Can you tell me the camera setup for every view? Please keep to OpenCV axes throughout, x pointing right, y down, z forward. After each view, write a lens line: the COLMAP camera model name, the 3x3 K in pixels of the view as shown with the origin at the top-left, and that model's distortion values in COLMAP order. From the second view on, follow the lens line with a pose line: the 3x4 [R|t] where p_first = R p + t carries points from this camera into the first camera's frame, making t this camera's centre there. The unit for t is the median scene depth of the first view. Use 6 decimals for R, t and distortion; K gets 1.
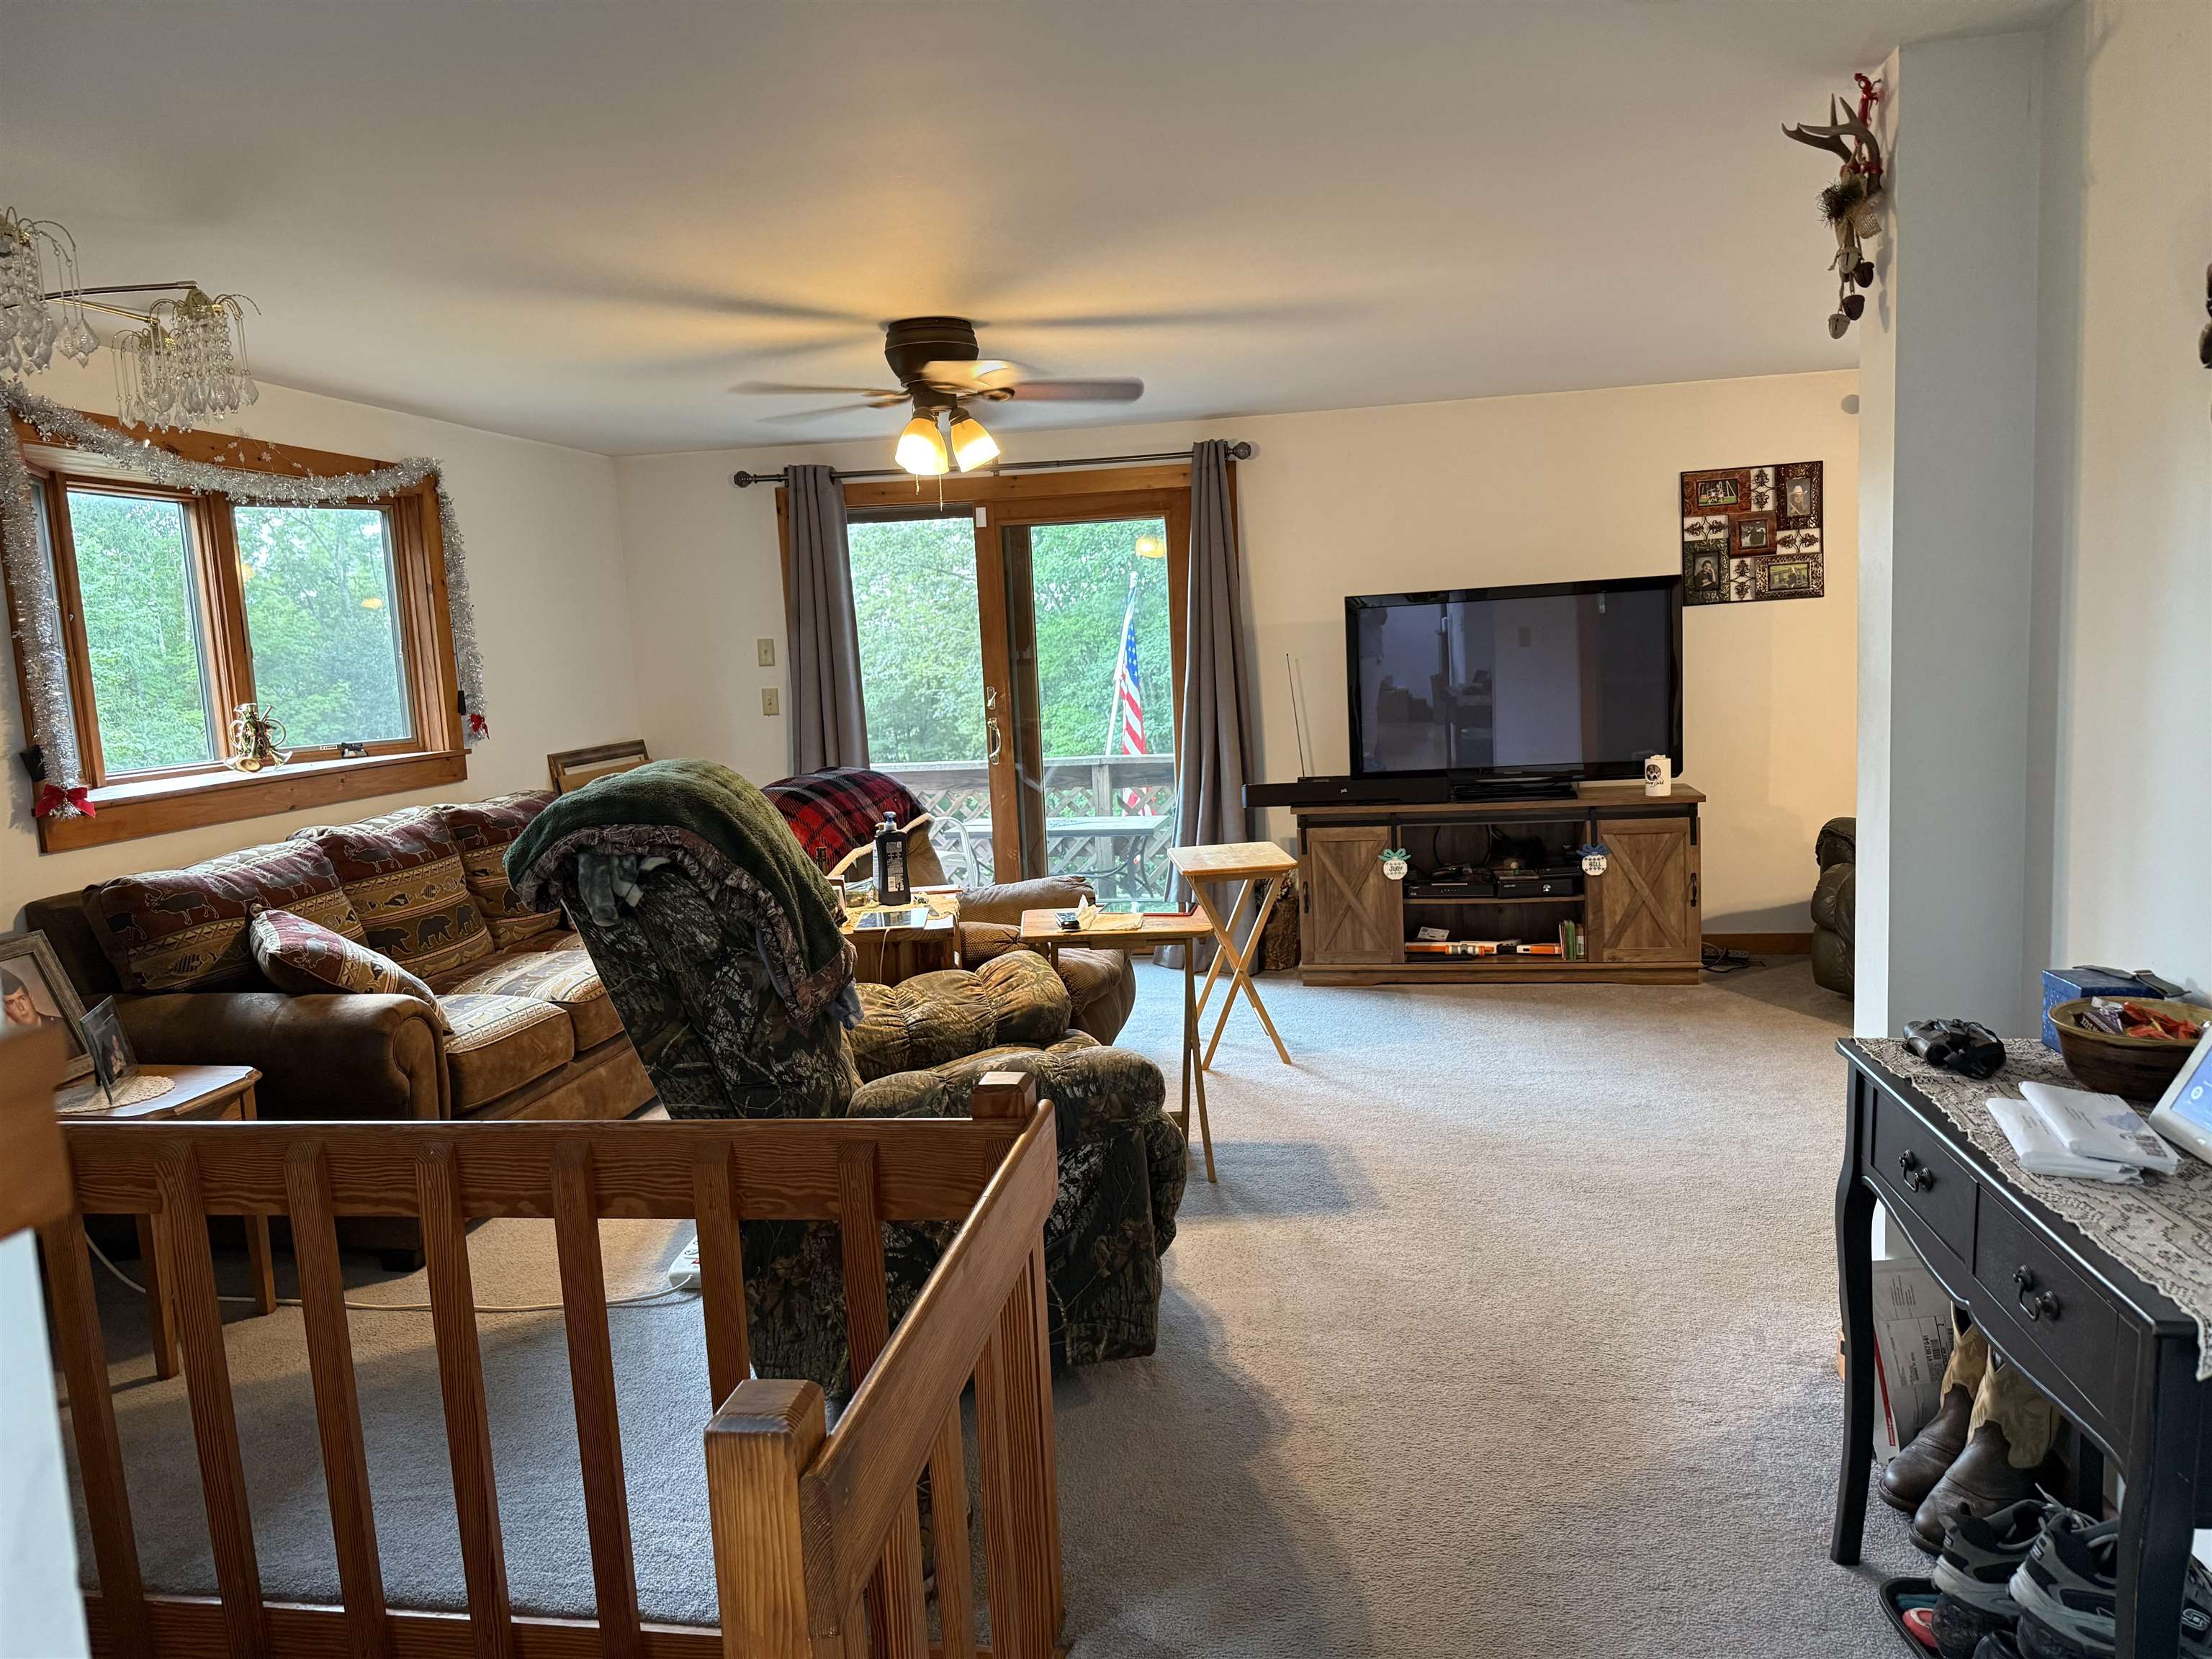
lens RADIAL K [[1562.9, 0, 1110.6], [0, 1562.9, 825.8], [0, 0, 1]] dist [0.051775, -0.062387]
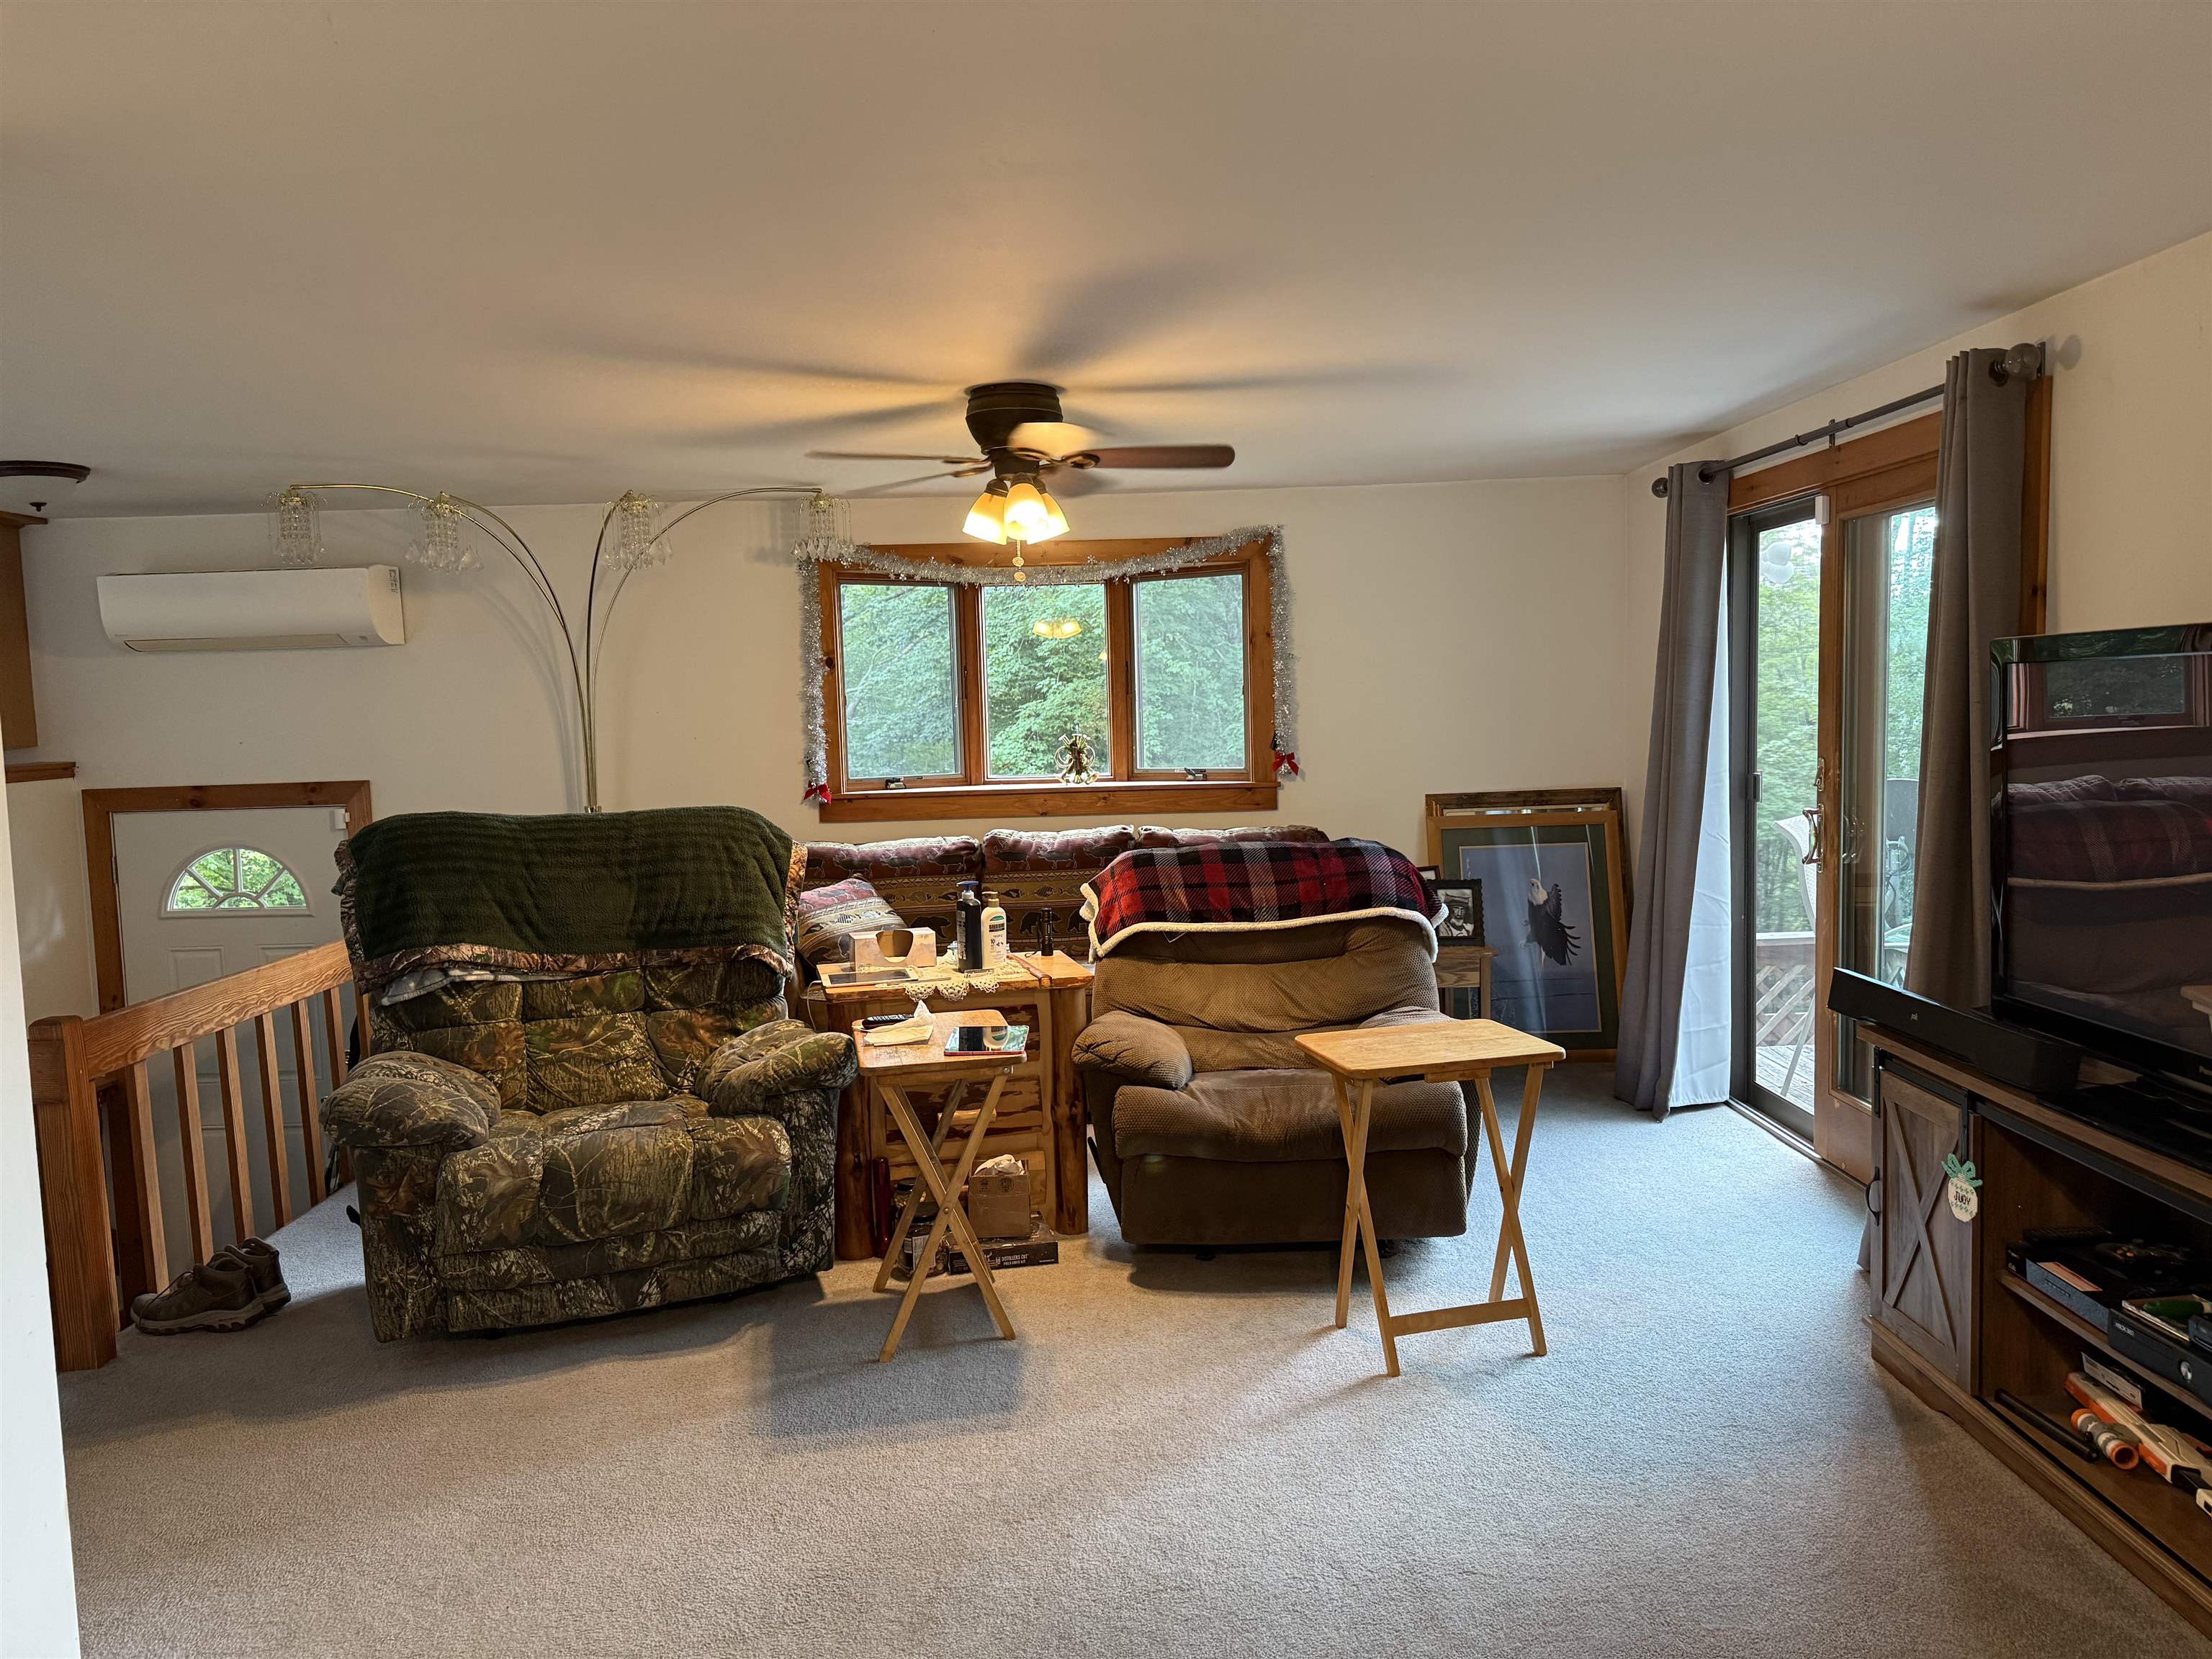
lens RADIAL K [[1562.9, 0, 1114.7], [0, 1562.9, 838.2], [0, 0, 1]] dist [0.051775, -0.062387]
pose [[0.178814, 0.121657, -0.976333, 0.671810], [-0.110964, 0.988488, 0.102849, -0.117234], [0.977606, 0.089947, 0.190255, 0.713020]]
